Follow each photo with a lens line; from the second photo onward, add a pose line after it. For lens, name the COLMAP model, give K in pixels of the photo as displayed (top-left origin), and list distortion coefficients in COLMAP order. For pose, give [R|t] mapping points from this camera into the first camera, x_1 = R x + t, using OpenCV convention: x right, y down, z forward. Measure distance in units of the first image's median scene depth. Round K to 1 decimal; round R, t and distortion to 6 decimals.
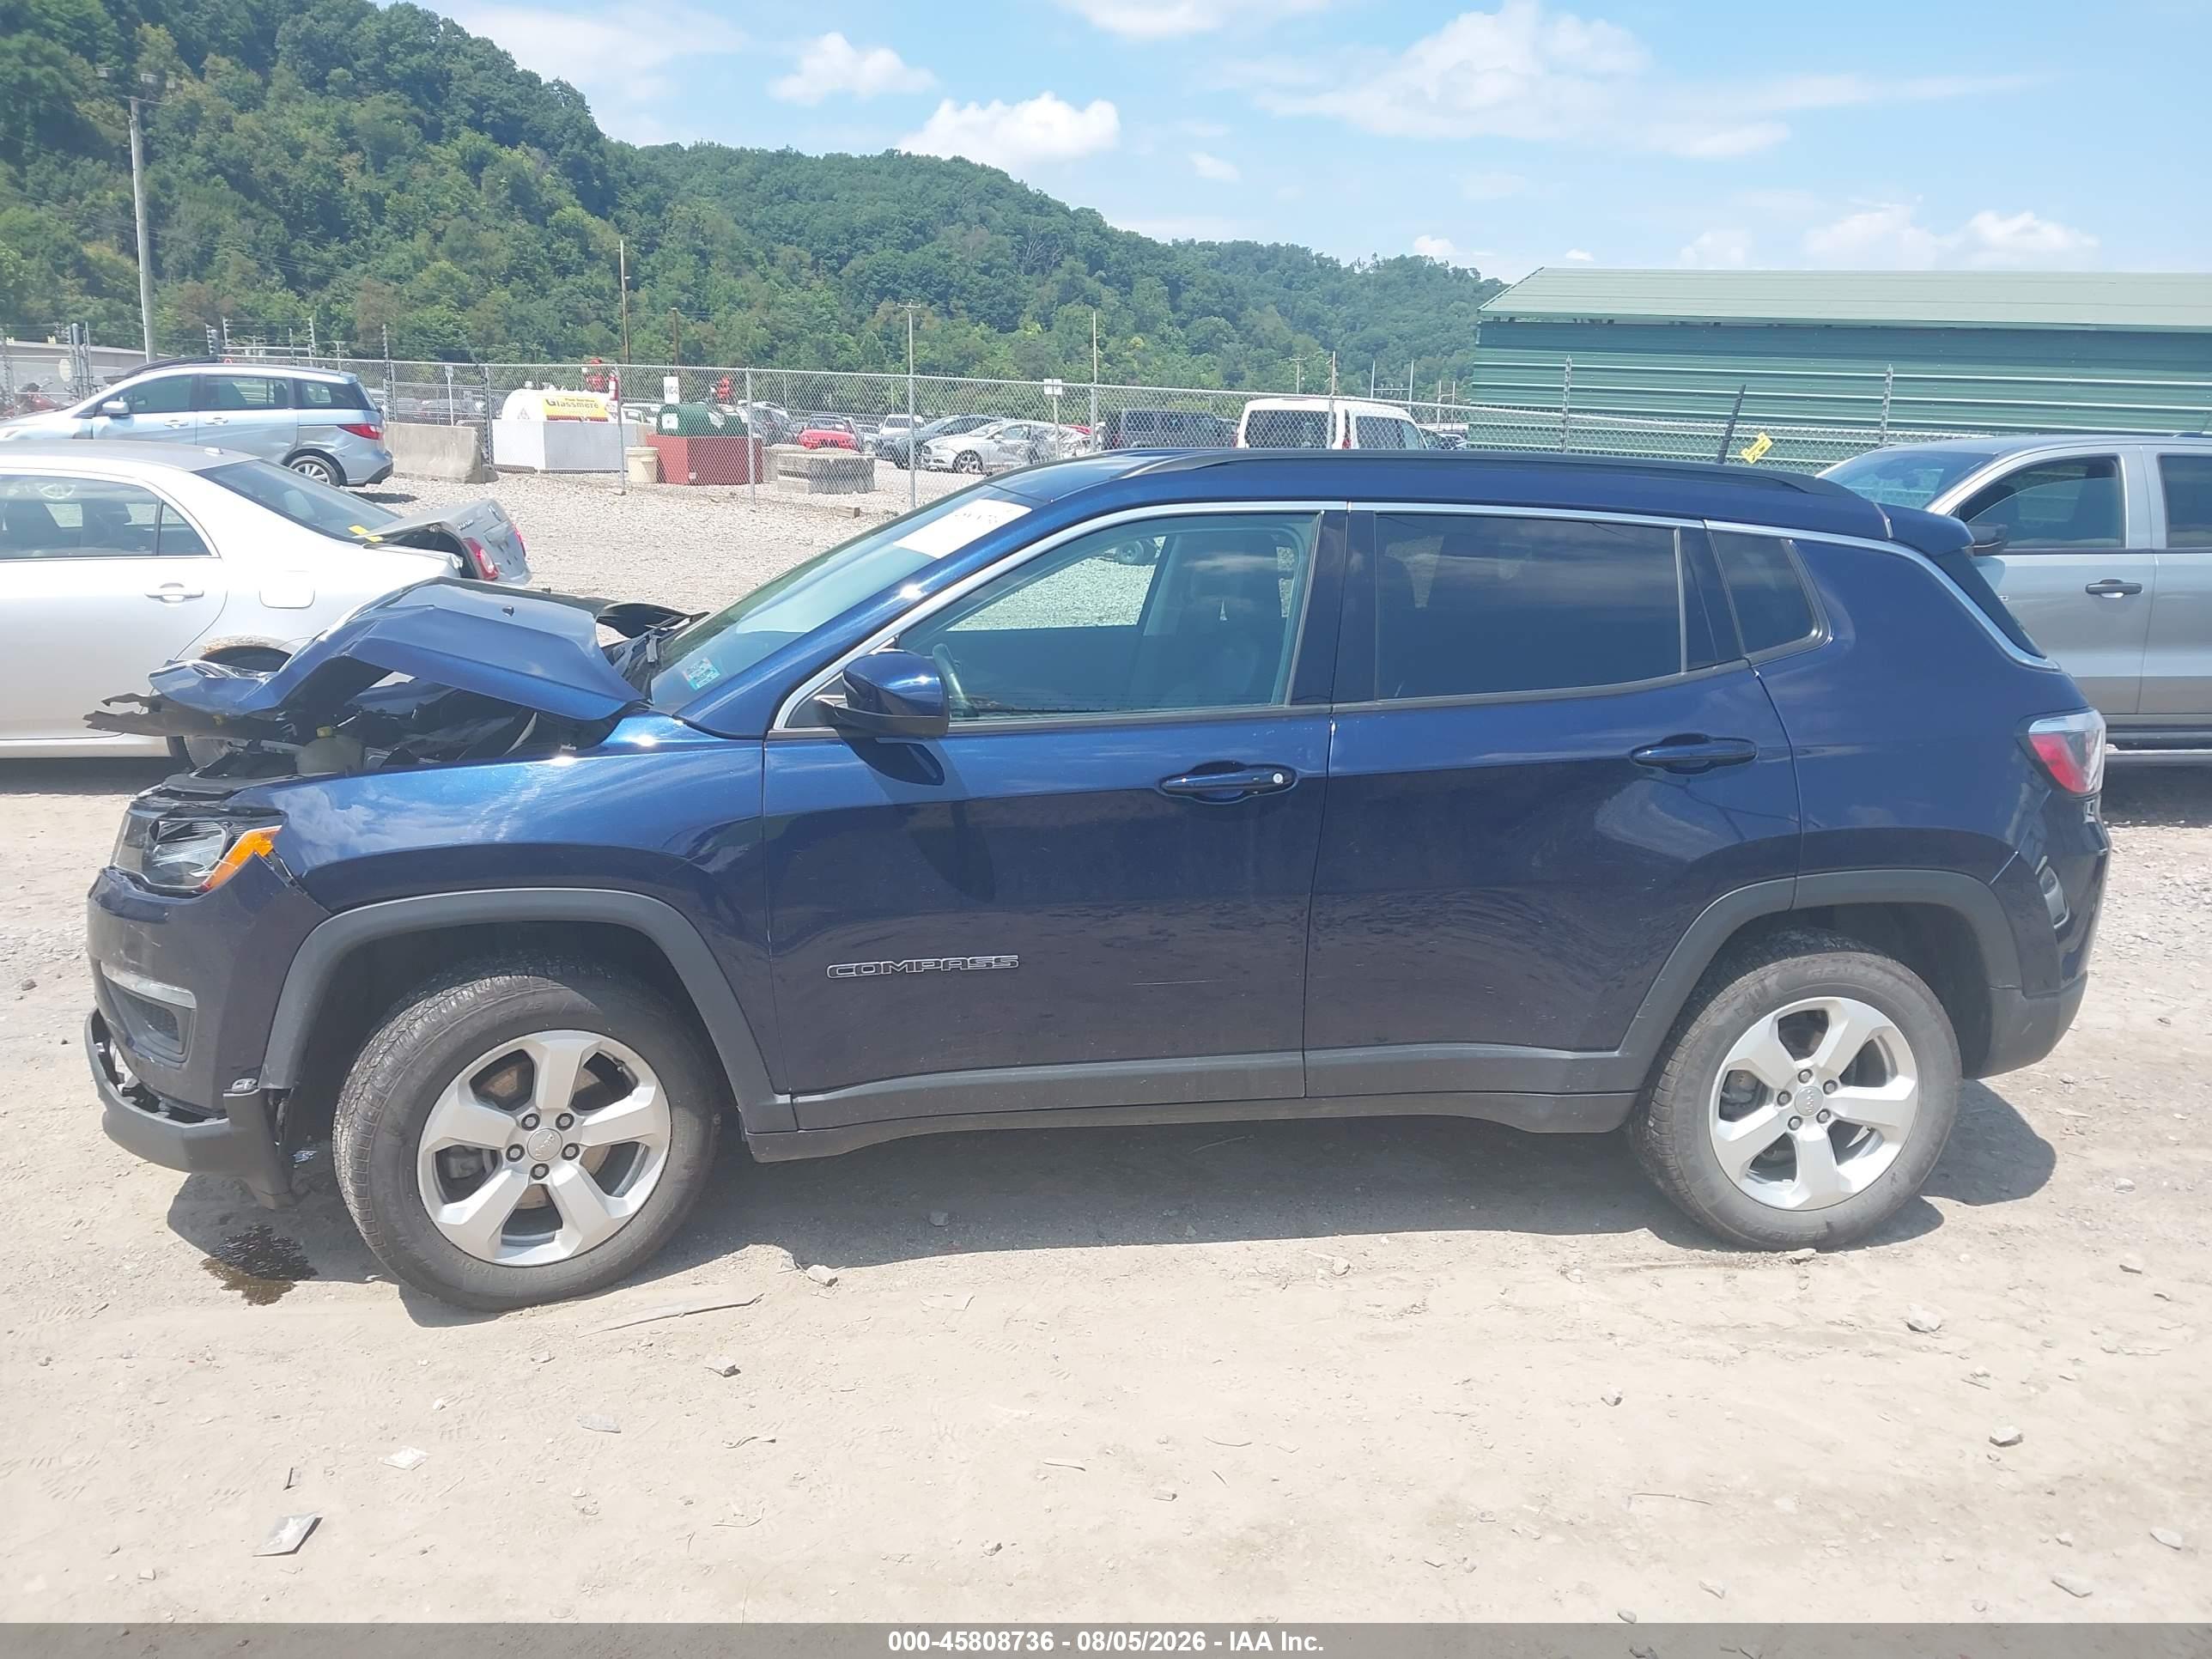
lens RADIAL K [[1778.3, 0, 1083.6], [0, 1778.3, 839.9], [0, 0, 1]] dist [0.030991, -0.036103]
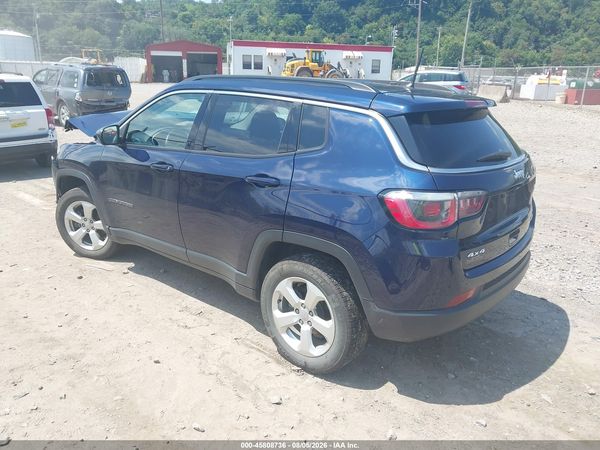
lens RADIAL K [[482.4, 0, 296.6], [0, 482.4, 227.6], [0, 0, 1]] dist [0.030991, -0.036103]
pose [[0.635648, 0.209231, -0.743084, 0.924326], [-0.172220, 0.976746, 0.127704, -0.077944], [0.752523, 0.046799, 0.656901, 0.504326]]
